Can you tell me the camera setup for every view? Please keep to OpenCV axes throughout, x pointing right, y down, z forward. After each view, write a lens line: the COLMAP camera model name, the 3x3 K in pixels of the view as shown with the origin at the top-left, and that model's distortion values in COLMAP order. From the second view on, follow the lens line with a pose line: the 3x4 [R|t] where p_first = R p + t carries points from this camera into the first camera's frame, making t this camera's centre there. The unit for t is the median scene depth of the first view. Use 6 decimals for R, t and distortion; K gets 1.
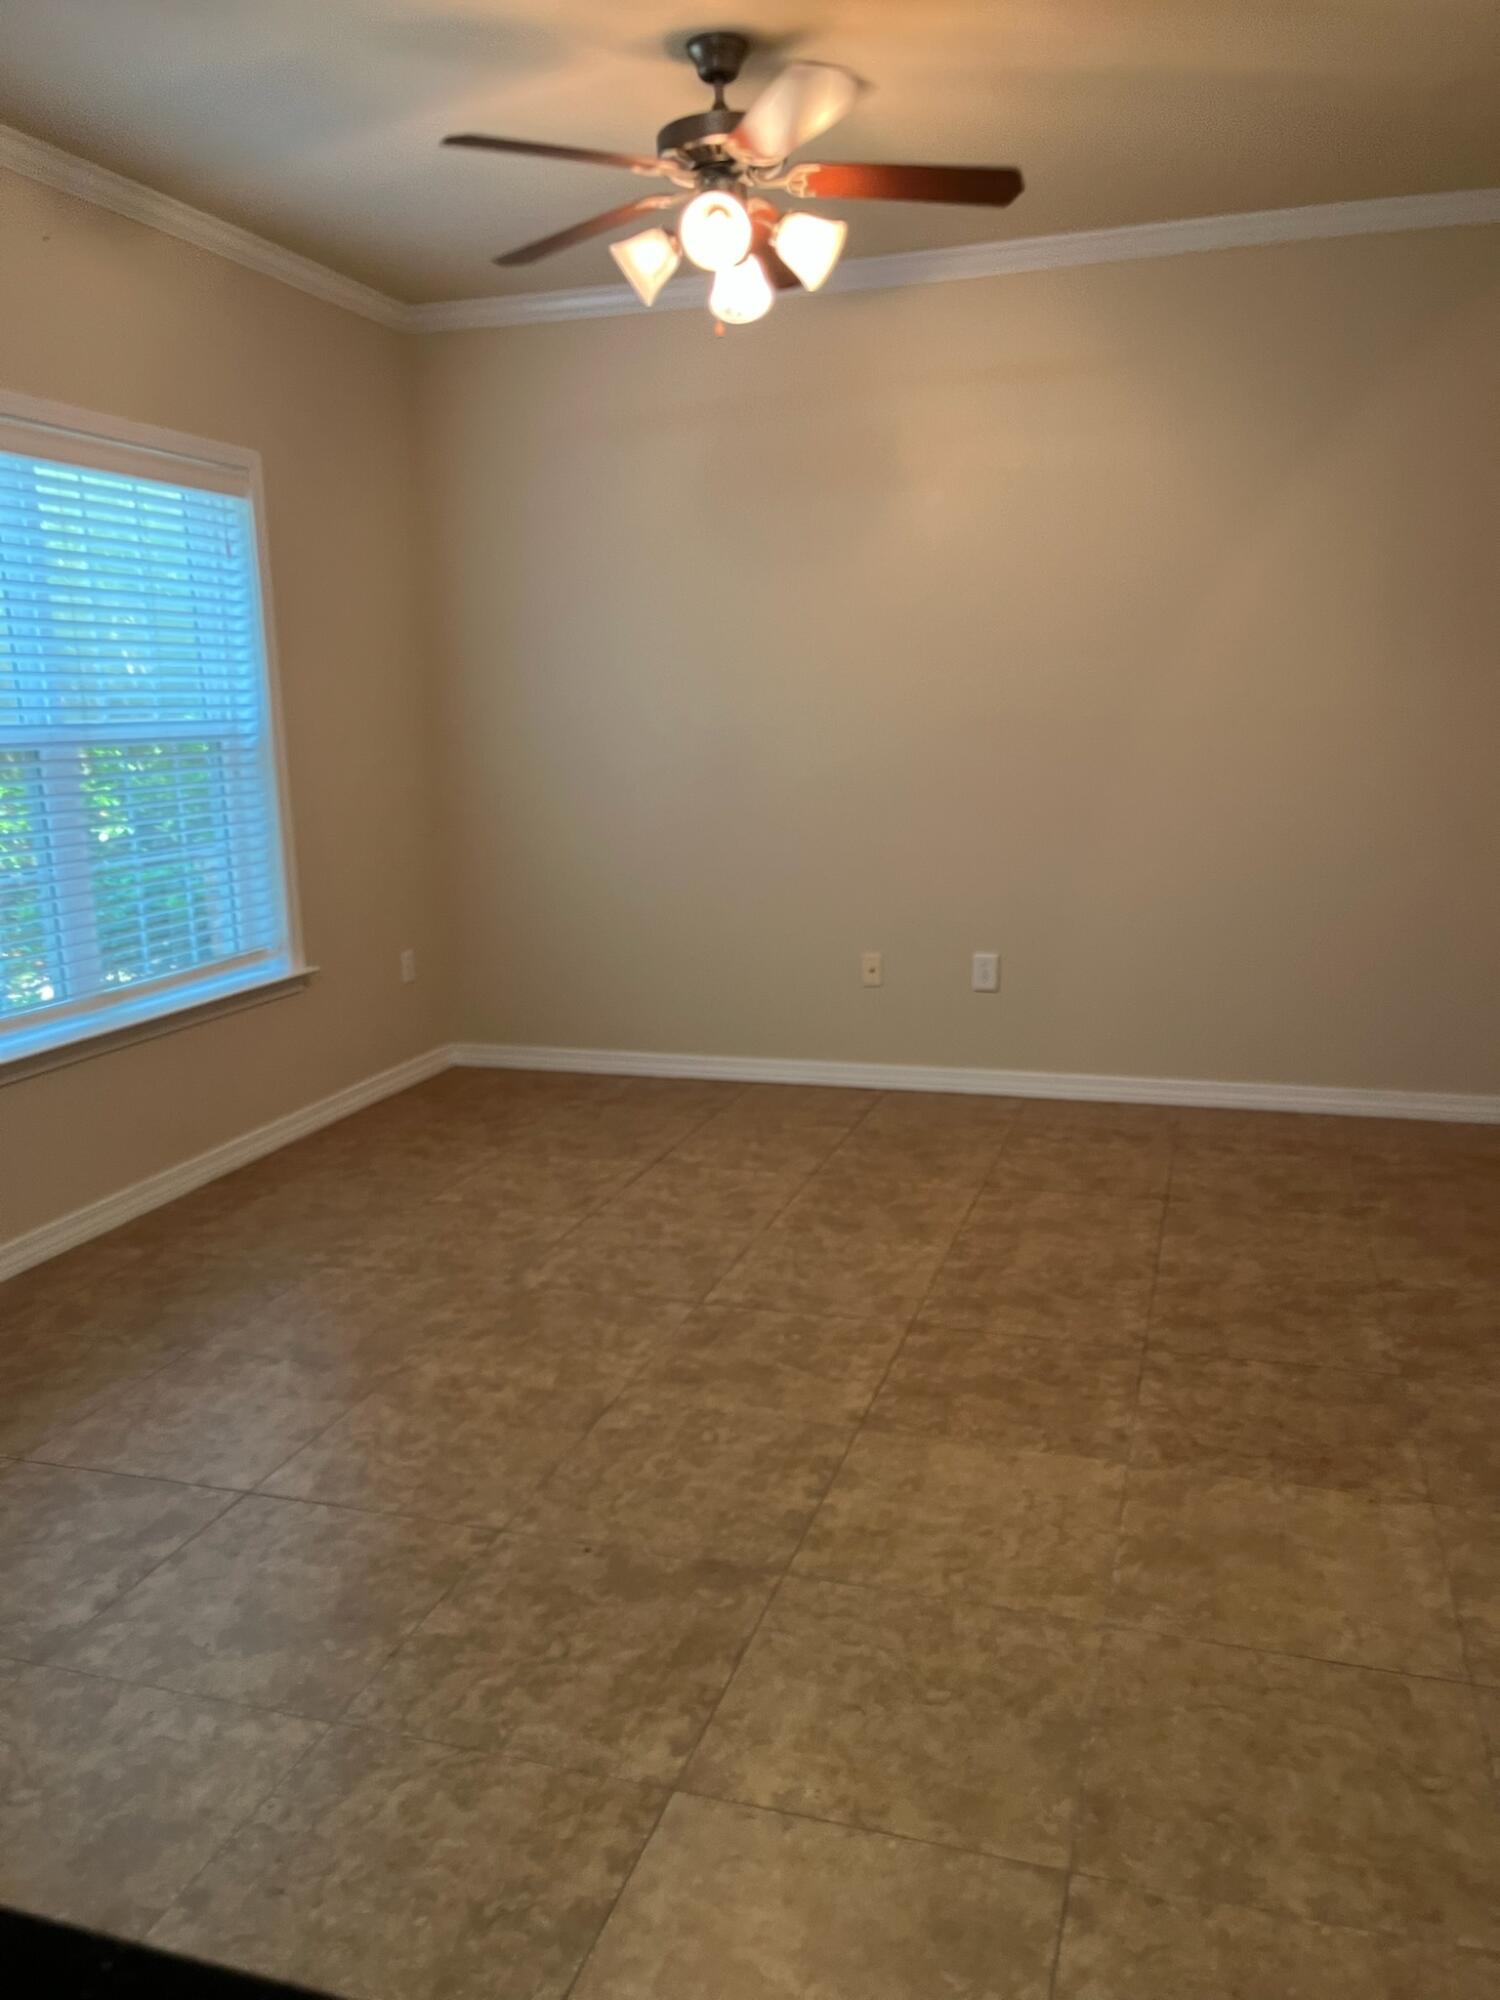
lens RADIAL K [[1531.0, 0, 734.4], [0, 1531.0, 1016.5], [0, 0, 1]] dist [0.052634, -0.072665]
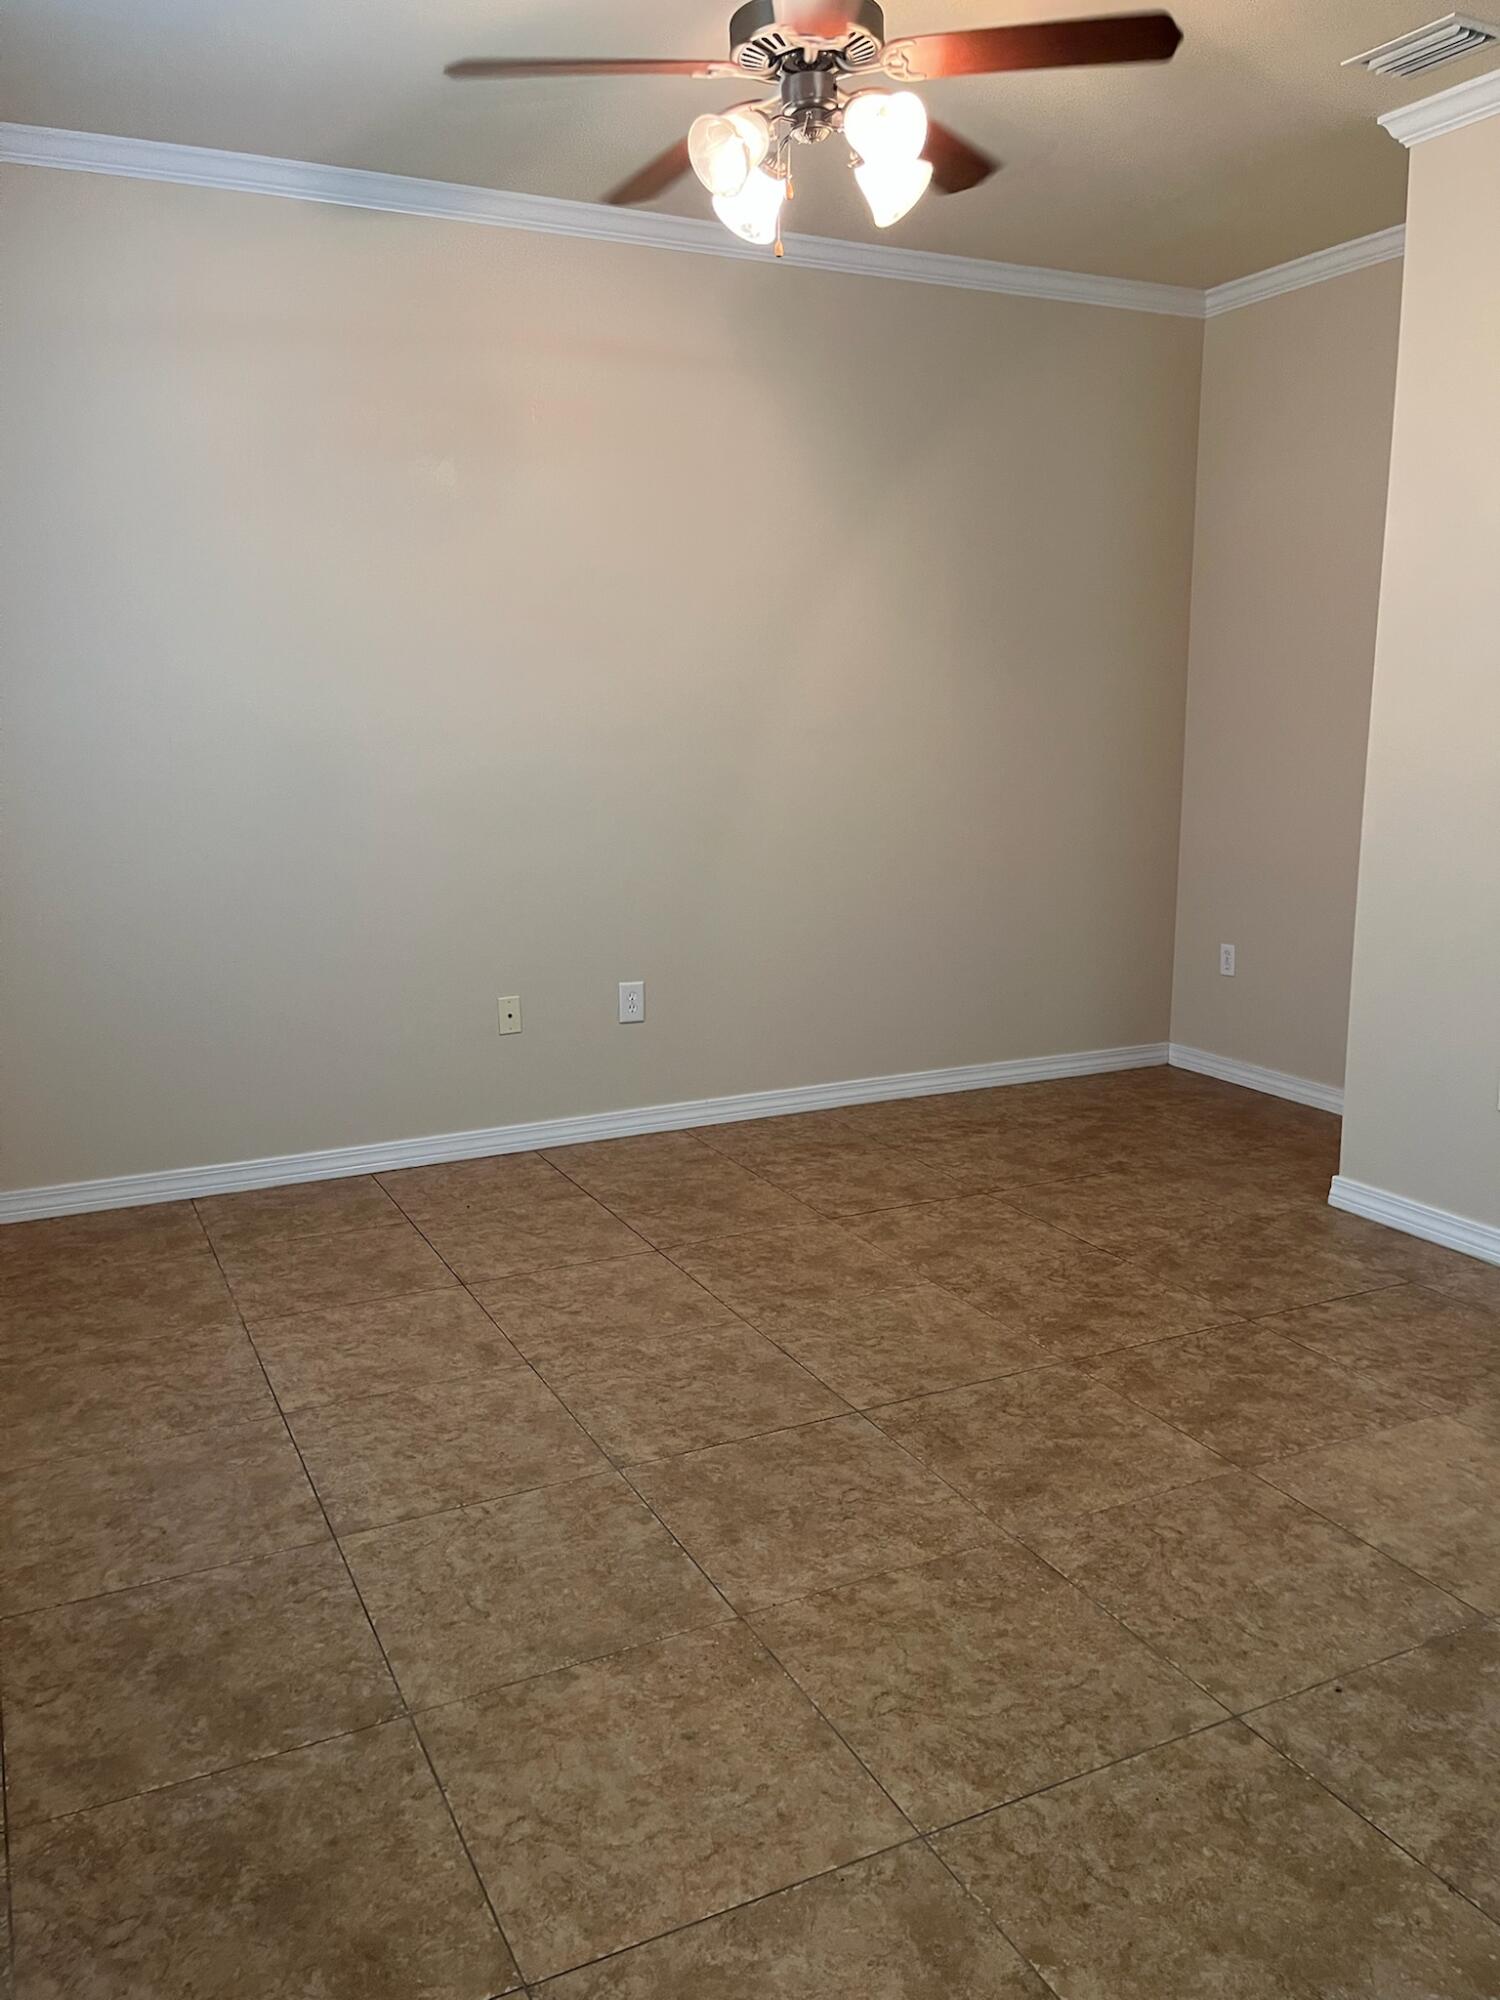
lens RADIAL K [[1531.0, 0, 734.4], [0, 1531.0, 1016.5], [0, 0, 1]] dist [0.052634, -0.072665]
pose [[0.721752, -0.123269, 0.681086, -0.627988], [0.133609, 0.990319, 0.037650, -0.071632], [-0.679133, 0.063825, 0.731235, 0.414239]]
